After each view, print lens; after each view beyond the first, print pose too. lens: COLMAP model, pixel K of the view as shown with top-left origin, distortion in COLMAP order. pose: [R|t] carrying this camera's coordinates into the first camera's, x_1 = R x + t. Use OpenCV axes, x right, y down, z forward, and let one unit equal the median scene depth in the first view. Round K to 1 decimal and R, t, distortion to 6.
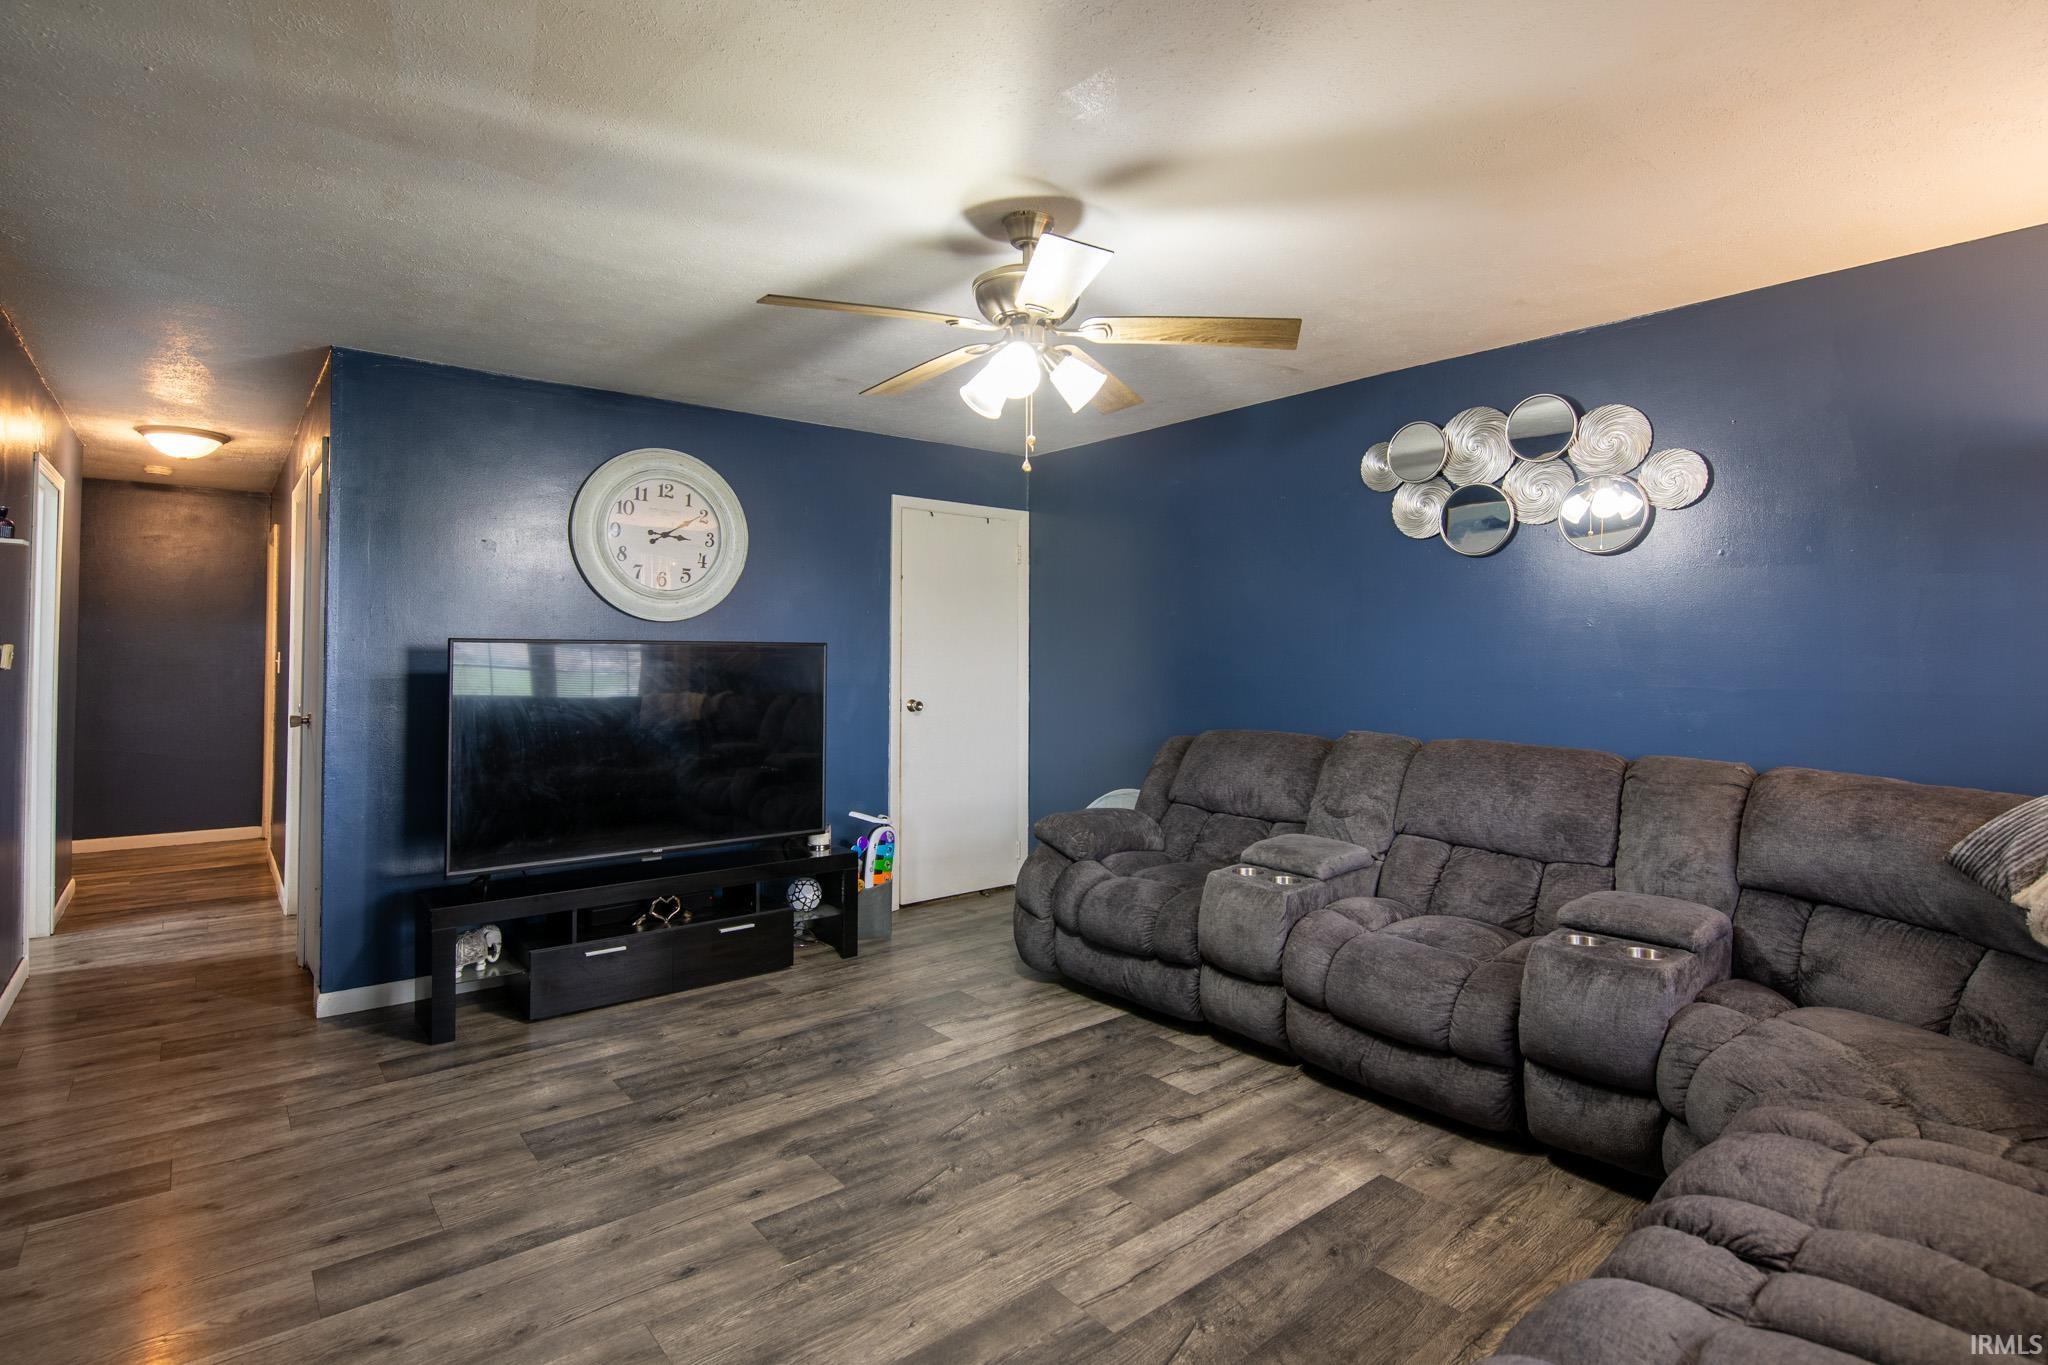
lens RADIAL K [[909.6, 0, 1022.5], [0, 909.6, 663.8], [0, 0, 1]] dist [-0.008550, -0.001857]
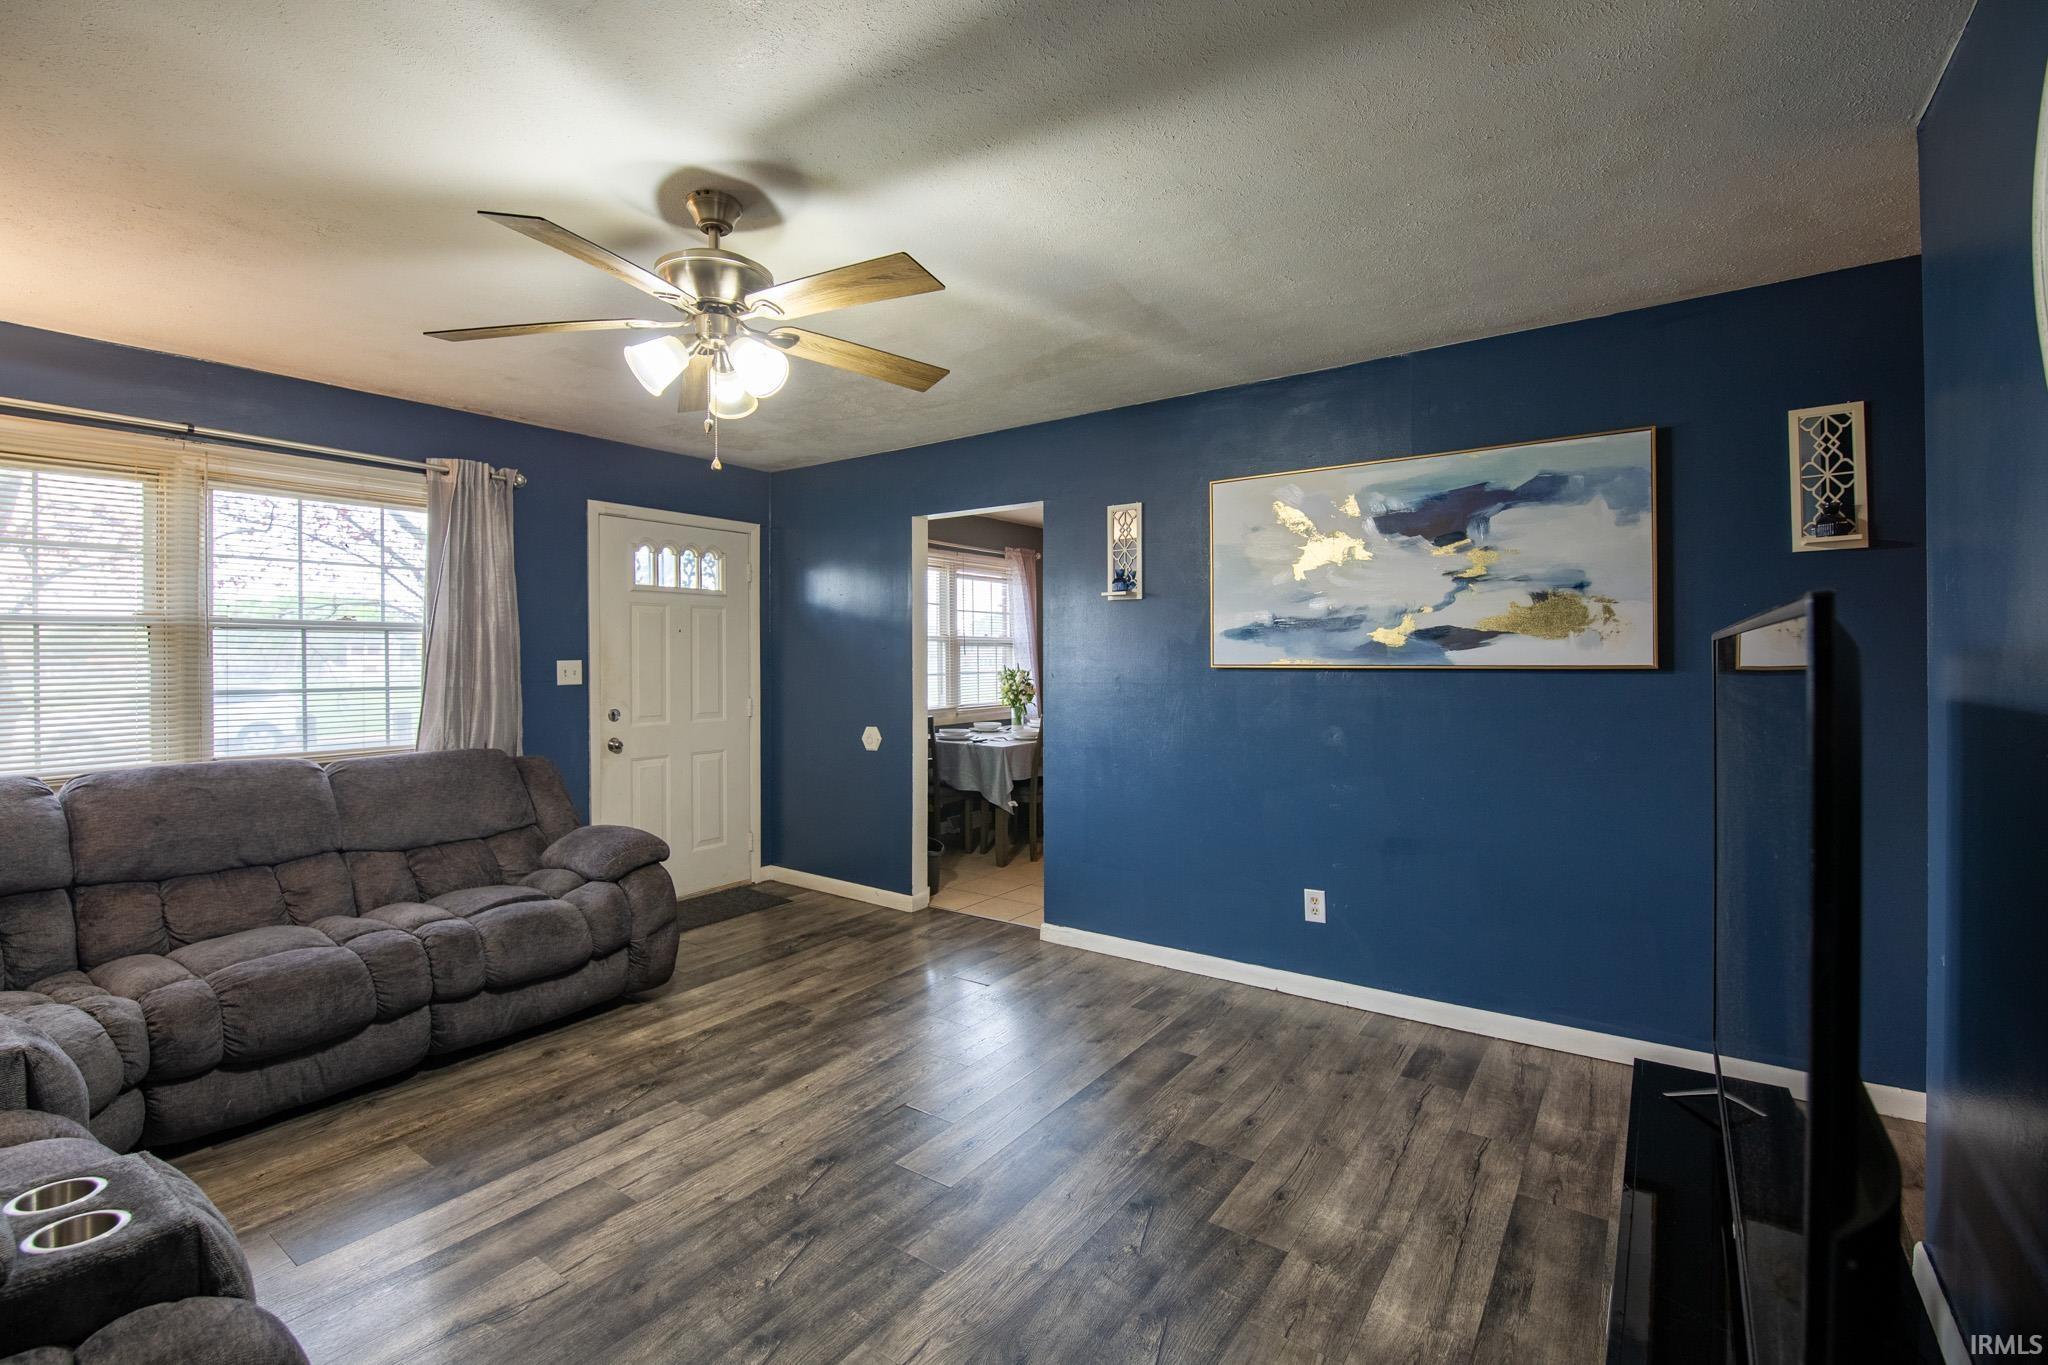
lens RADIAL K [[909.6, 0, 1023.5], [0, 909.6, 667.8], [0, 0, 1]] dist [-0.008550, -0.001857]
pose [[-0.968682, 0.001447, -0.248300, -0.075423], [-0.002771, 0.999858, 0.016636, -0.036508], [0.248289, 0.016803, -0.968540, 2.074715]]
